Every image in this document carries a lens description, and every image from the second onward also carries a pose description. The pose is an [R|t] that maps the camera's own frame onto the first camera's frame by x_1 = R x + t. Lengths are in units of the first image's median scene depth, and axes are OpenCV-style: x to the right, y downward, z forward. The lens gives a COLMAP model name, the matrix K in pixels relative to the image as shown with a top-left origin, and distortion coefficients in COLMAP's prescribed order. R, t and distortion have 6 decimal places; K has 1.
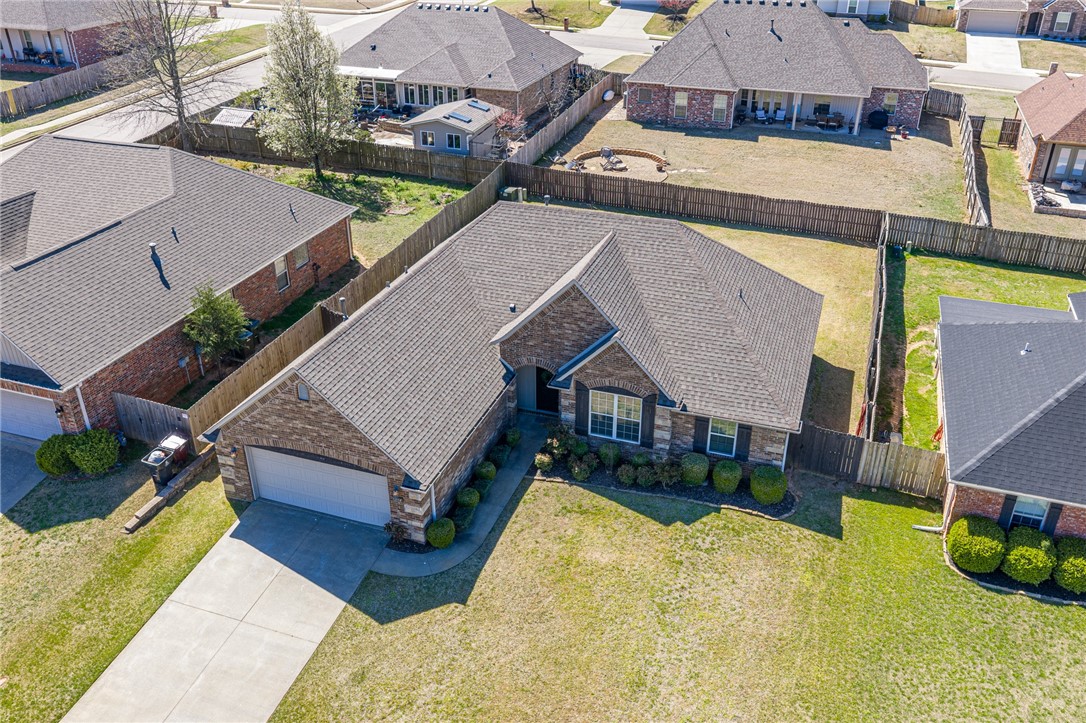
lens RADIAL K [[896.5, 0, 543.0], [0, 896.5, 361.5], [0, 0, 1]] dist [0.018491, -0.027622]
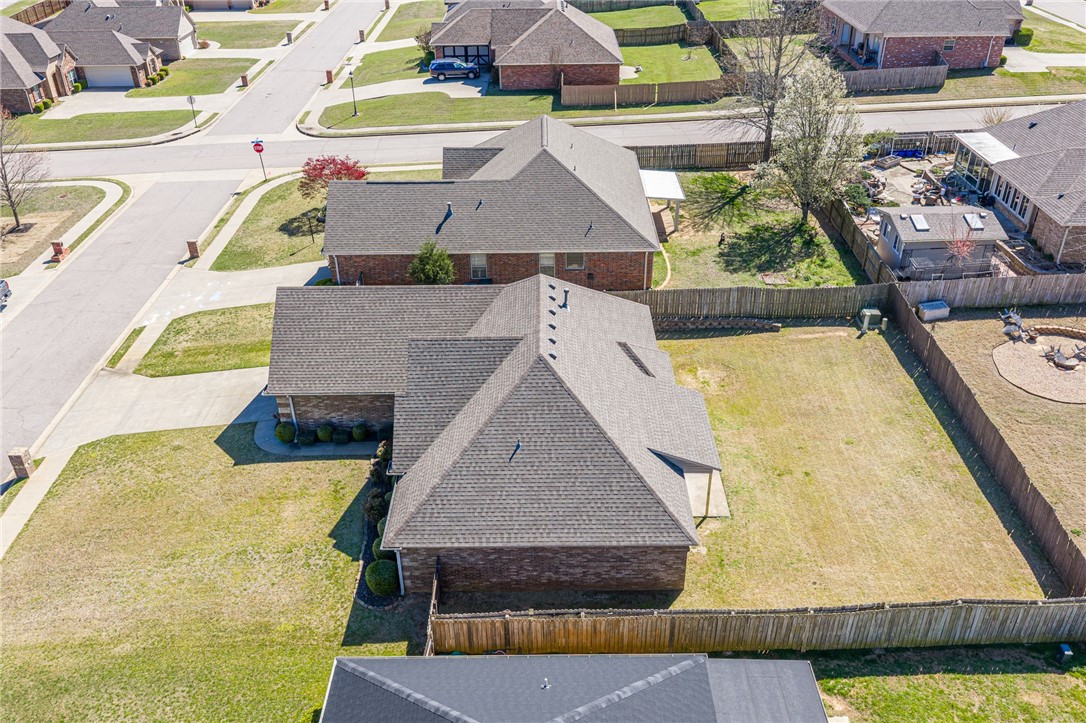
lens RADIAL K [[896.5, 0, 543.0], [0, 896.5, 361.5], [0, 0, 1]] dist [0.018491, -0.027622]
pose [[0.337062, 0.487251, -0.805590, 0.848919], [-0.445221, 0.836432, 0.319624, -0.414397], [0.829559, 0.250933, 0.498864, 0.426154]]
